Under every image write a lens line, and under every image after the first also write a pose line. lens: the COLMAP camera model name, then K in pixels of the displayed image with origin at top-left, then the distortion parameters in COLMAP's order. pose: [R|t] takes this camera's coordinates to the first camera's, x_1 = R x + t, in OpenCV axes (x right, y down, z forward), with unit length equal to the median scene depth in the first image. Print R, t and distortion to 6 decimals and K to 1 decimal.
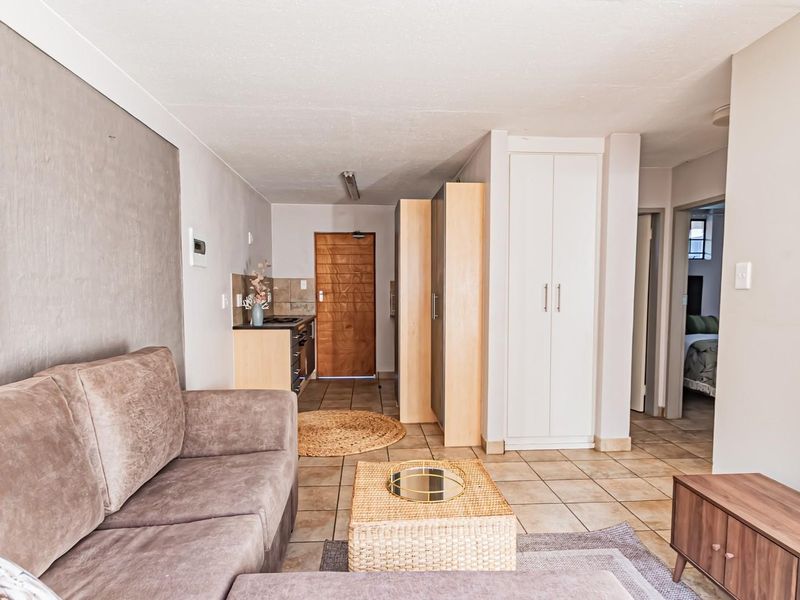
lens RADIAL K [[471.3, 0, 384.2], [0, 471.3, 321.3], [0, 0, 1]] dist [-0.004069, 0.002642]
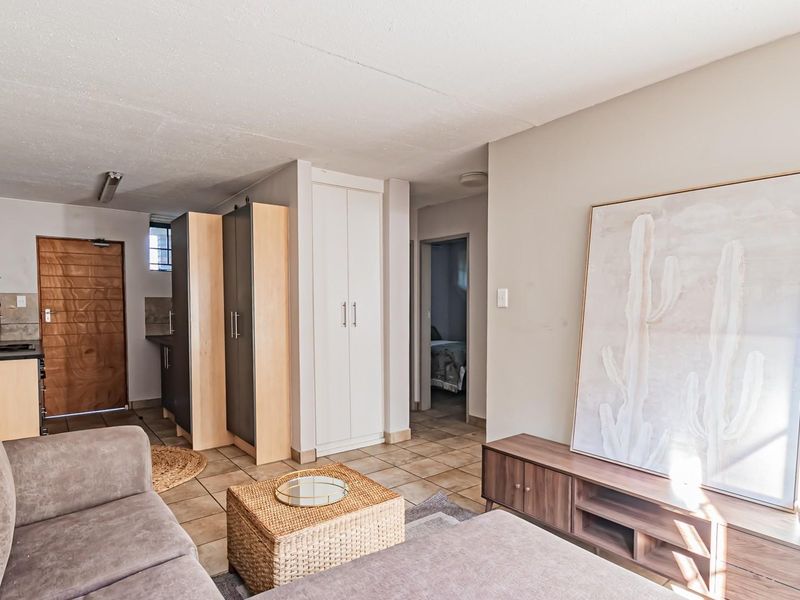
lens RADIAL K [[479.0, 0, 396.3], [0, 479.0, 322.8], [0, 0, 1]] dist [-0.002812, 0.002290]
pose [[0.827500, -0.024347, 0.560937, -0.194018], [0.040680, 0.999034, -0.016649, -0.006471], [-0.559990, 0.036596, 0.827691, -0.013487]]
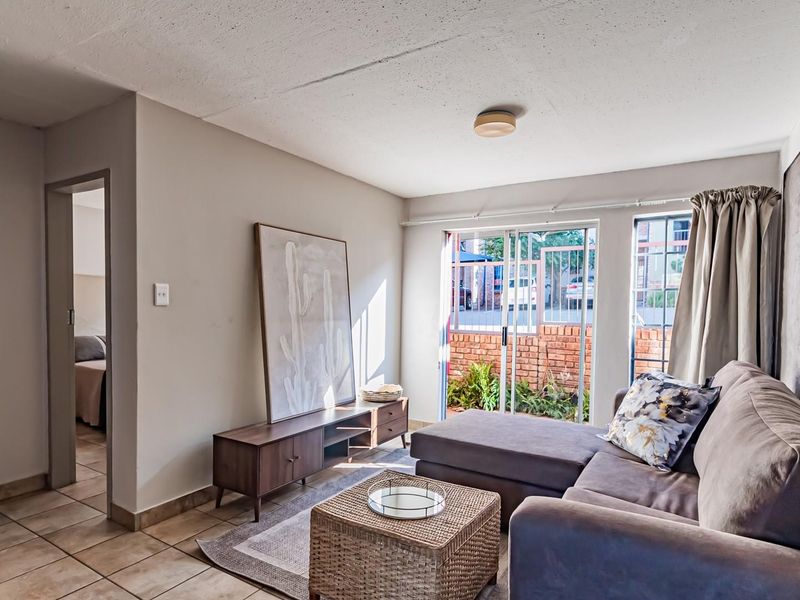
lens RADIAL K [[479.0, 0, 396.3], [0, 479.0, 322.8], [0, 0, 1]] dist [-0.002812, 0.002290]
pose [[-0.830050, -0.029304, 0.556918, -0.250455], [0.025812, 0.995530, 0.090854, -0.071924], [-0.557091, 0.089788, -0.825583, 1.006866]]
